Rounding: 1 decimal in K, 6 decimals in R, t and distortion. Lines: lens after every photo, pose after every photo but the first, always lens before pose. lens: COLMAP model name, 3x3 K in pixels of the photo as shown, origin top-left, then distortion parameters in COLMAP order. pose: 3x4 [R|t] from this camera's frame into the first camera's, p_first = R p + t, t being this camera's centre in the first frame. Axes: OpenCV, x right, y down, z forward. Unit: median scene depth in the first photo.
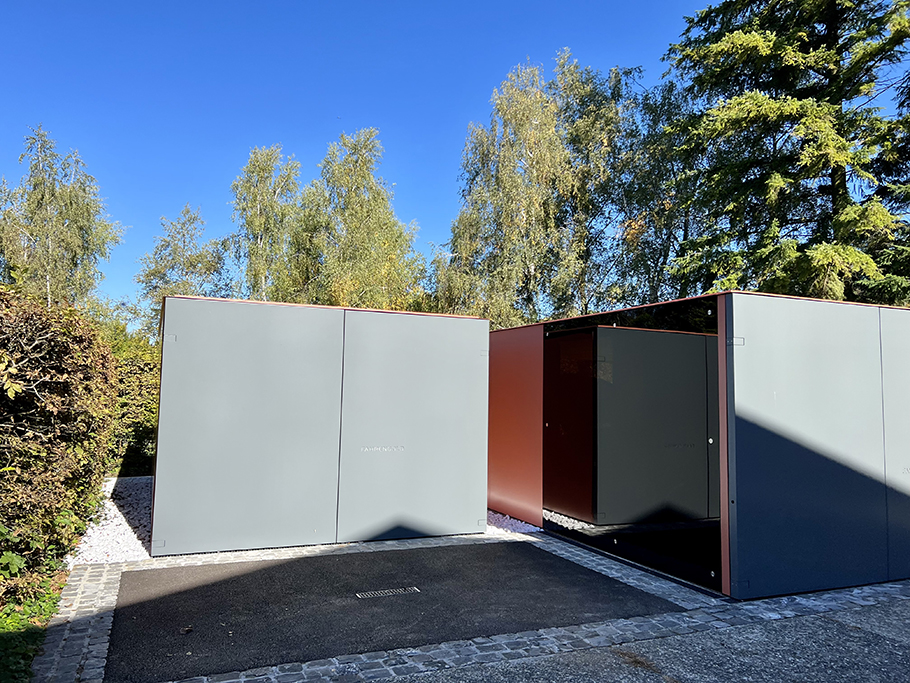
lens RADIAL K [[689.6, 0, 453.8], [0, 689.6, 335.3], [0, 0, 1]] dist [0.021989, -0.004833]
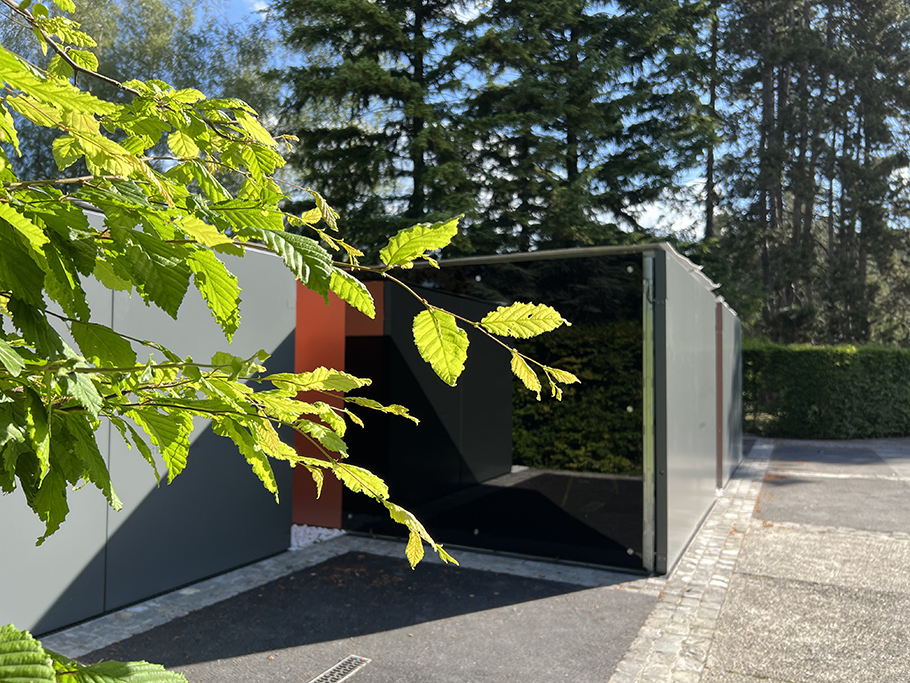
lens RADIAL K [[689.6, 0, 453.8], [0, 689.6, 335.3], [0, 0, 1]] dist [0.021989, -0.004833]
pose [[0.772066, 0.016265, 0.635335, -0.093218], [-0.043767, 0.998660, 0.027620, 0.009471], [-0.634034, -0.049131, 0.771743, 0.104344]]
